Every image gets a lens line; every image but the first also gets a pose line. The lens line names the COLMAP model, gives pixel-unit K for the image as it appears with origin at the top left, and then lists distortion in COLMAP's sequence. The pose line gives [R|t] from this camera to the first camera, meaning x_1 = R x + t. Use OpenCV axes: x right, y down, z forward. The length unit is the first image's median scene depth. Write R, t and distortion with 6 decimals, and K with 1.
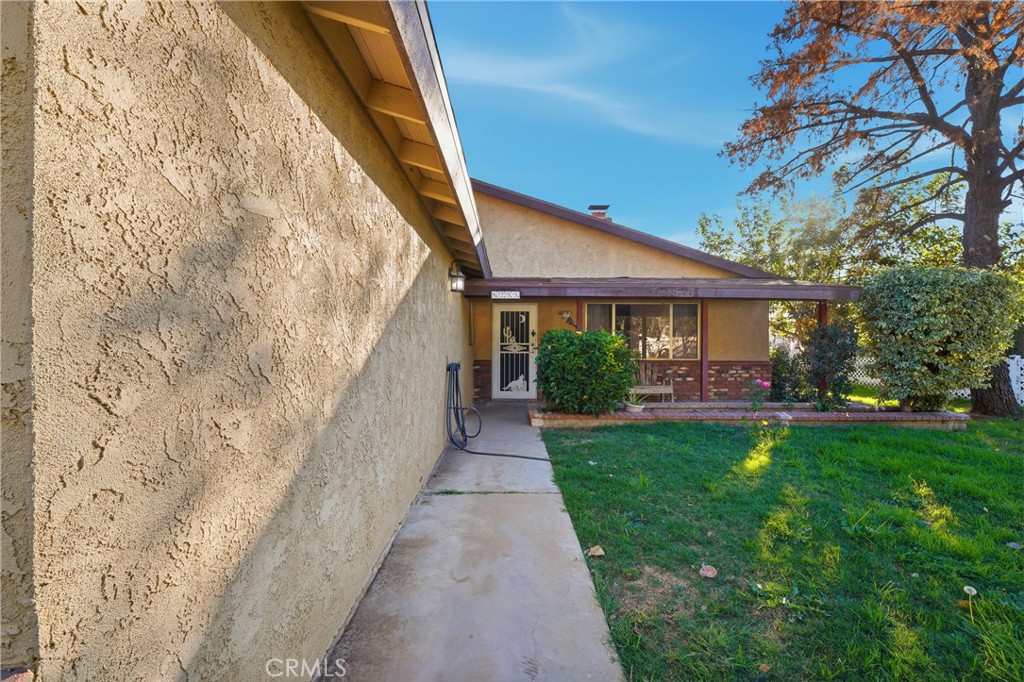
lens RADIAL K [[412.6, 0, 512.0], [0, 412.6, 341.0], [0, 0, 1]] dist [-0.008992, 0.000324]
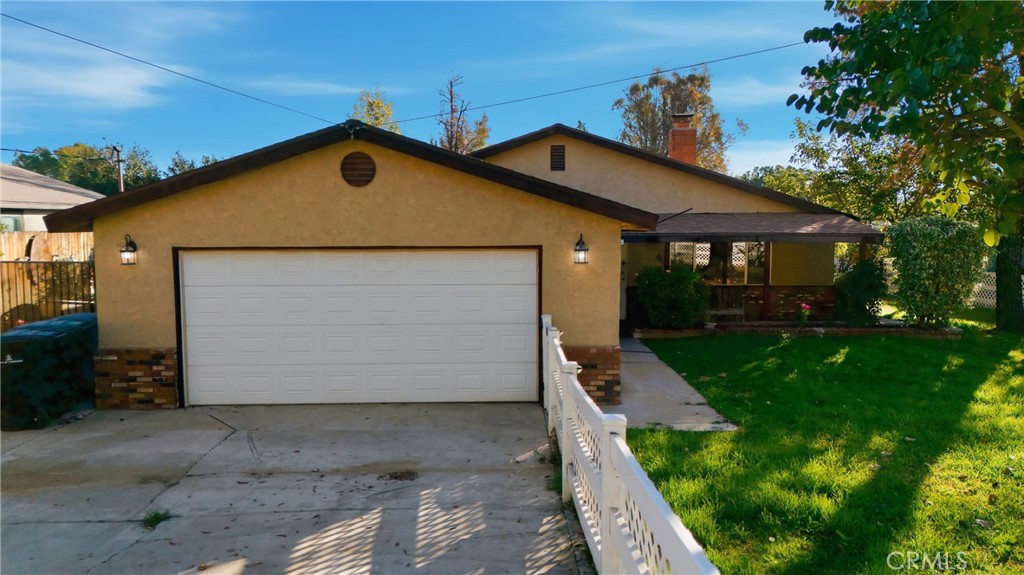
lens RADIAL K [[737.2, 0, 512.0], [0, 737.2, 287.5], [0, 0, 1]] dist [0.007129, 0.001194]
pose [[0.999866, -0.005441, -0.015471, -0.228733], [0.006686, 0.996646, 0.081558, -0.118846], [0.014975, -0.081651, 0.996548, -1.047102]]
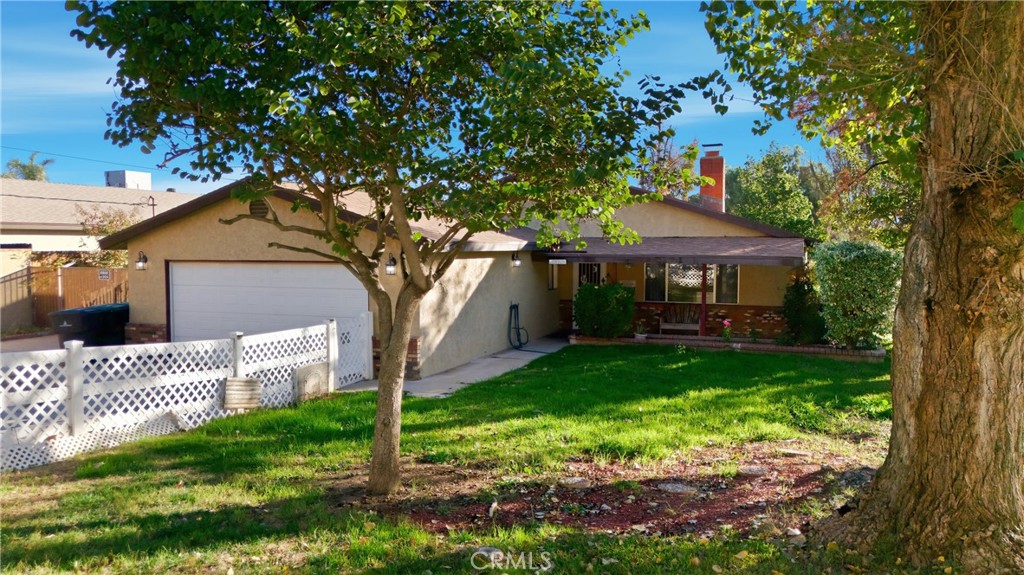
lens RADIAL K [[737.2, 0, 512.0], [0, 737.2, 287.5], [0, 0, 1]] dist [0.007129, 0.001194]
pose [[0.927953, 0.018222, -0.372253, 0.650749], [0.000755, 0.998710, 0.050769, -0.114712], [0.372698, -0.047393, 0.926742, -1.256720]]
